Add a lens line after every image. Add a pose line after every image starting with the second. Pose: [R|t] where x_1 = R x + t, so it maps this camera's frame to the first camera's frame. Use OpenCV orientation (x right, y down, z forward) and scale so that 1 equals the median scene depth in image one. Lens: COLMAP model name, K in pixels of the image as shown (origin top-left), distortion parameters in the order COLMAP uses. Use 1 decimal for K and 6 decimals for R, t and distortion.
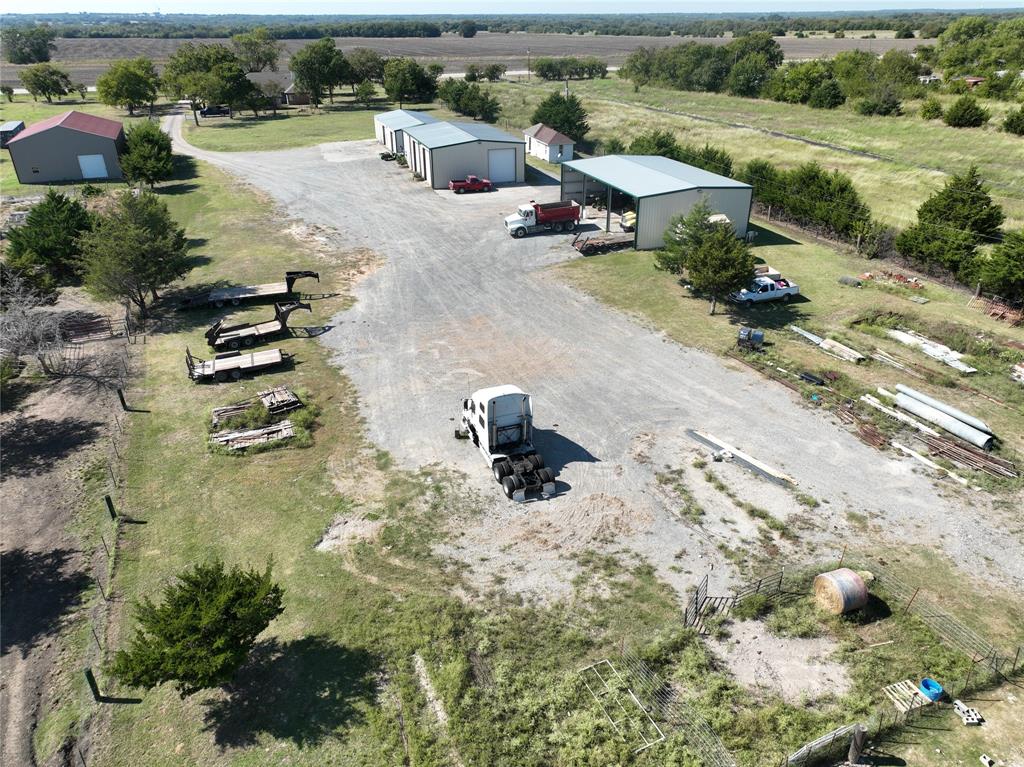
lens RADIAL K [[710.9, 0, 512.0], [0, 710.9, 383.5], [0, 0, 1]] dist [0.006765, 0.002403]
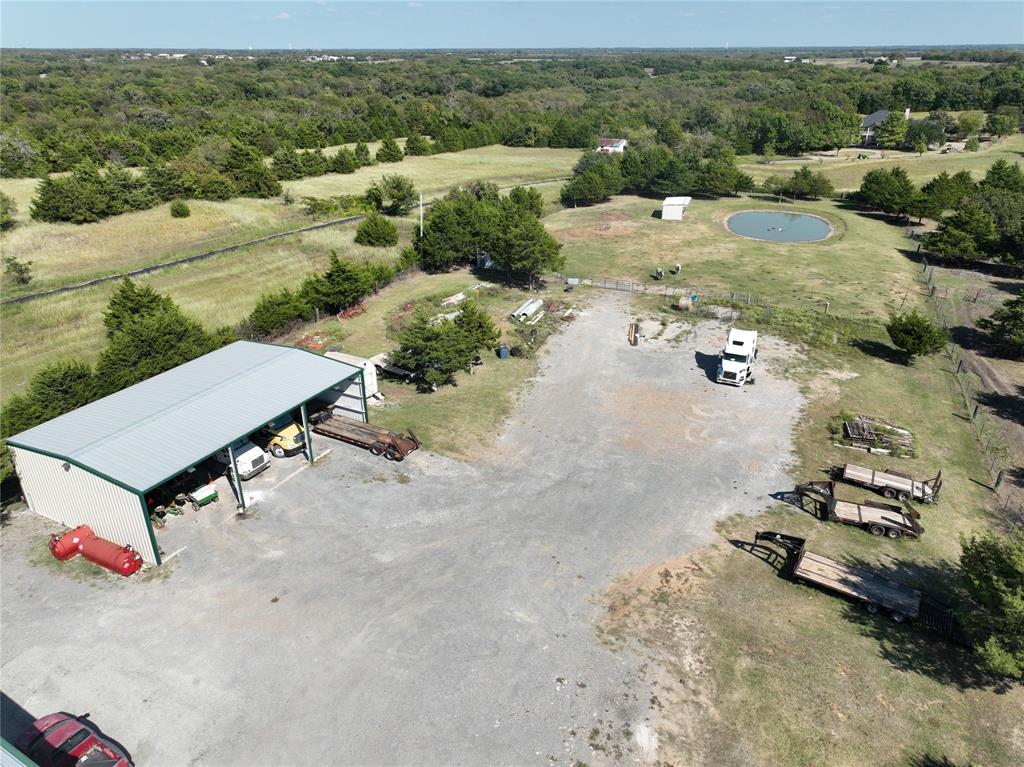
lens RADIAL K [[710.9, 0, 512.0], [0, 710.9, 383.5], [0, 0, 1]] dist [0.006765, 0.002403]
pose [[-0.677083, -0.309617, 0.667605, -0.828583], [0.345370, 0.667383, 0.659787, -1.244350], [-0.649829, 0.677301, -0.344942, 2.018132]]
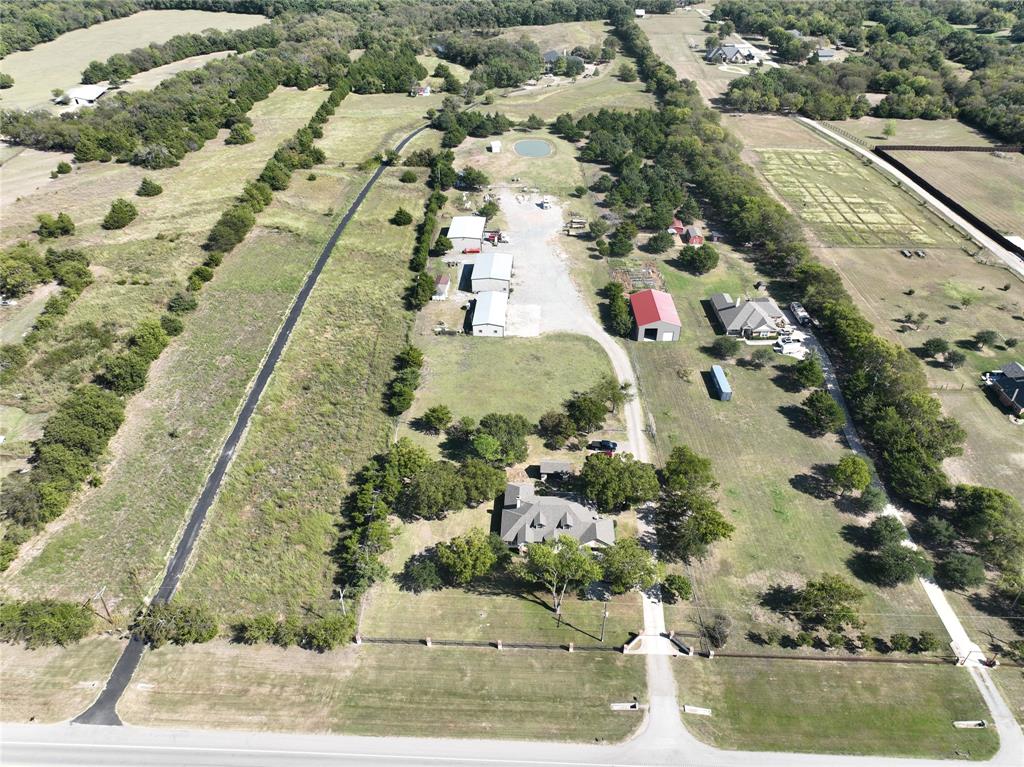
lens RADIAL K [[710.9, 0, 512.0], [0, 710.9, 383.5], [0, 0, 1]] dist [0.006765, 0.002403]
pose [[-0.921124, -0.231812, 0.312720, -2.503216], [0.182151, 0.453297, 0.872549, -5.755947], [-0.344023, 0.860688, -0.375318, 5.646897]]
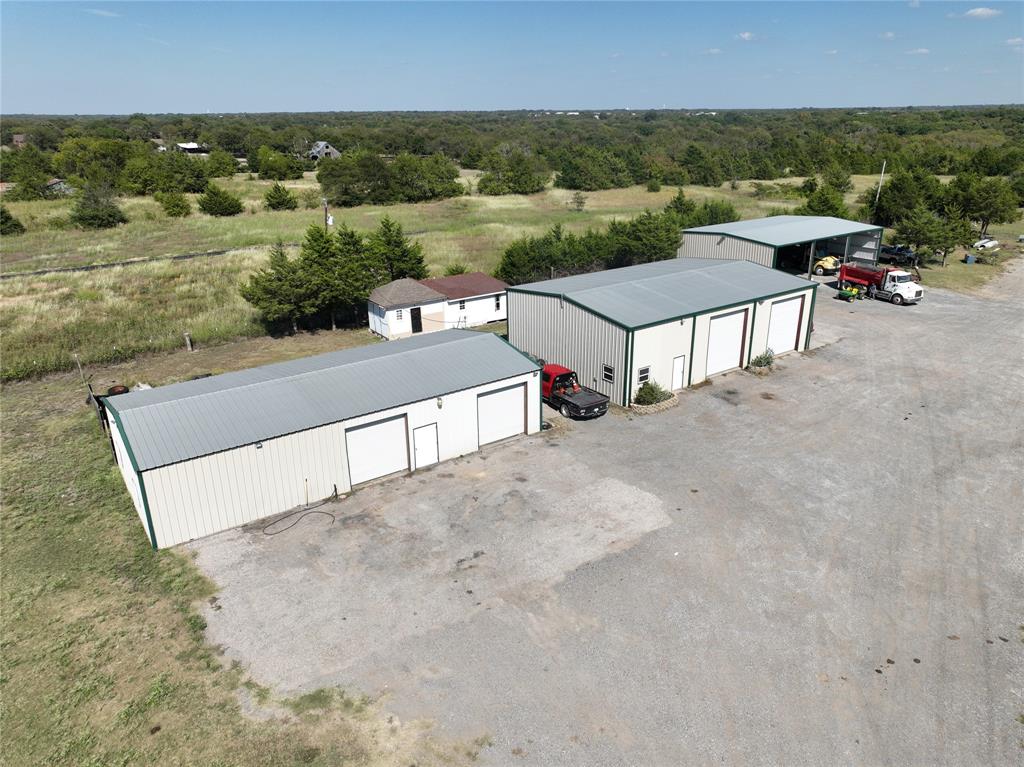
lens RADIAL K [[710.9, 0, 512.0], [0, 710.9, 383.5], [0, 0, 1]] dist [0.006765, 0.002403]
pose [[-0.274487, -0.337602, 0.900379, -1.384397], [0.454152, 0.779818, 0.430849, -1.456230], [-0.847586, 0.527171, -0.060728, 2.975861]]
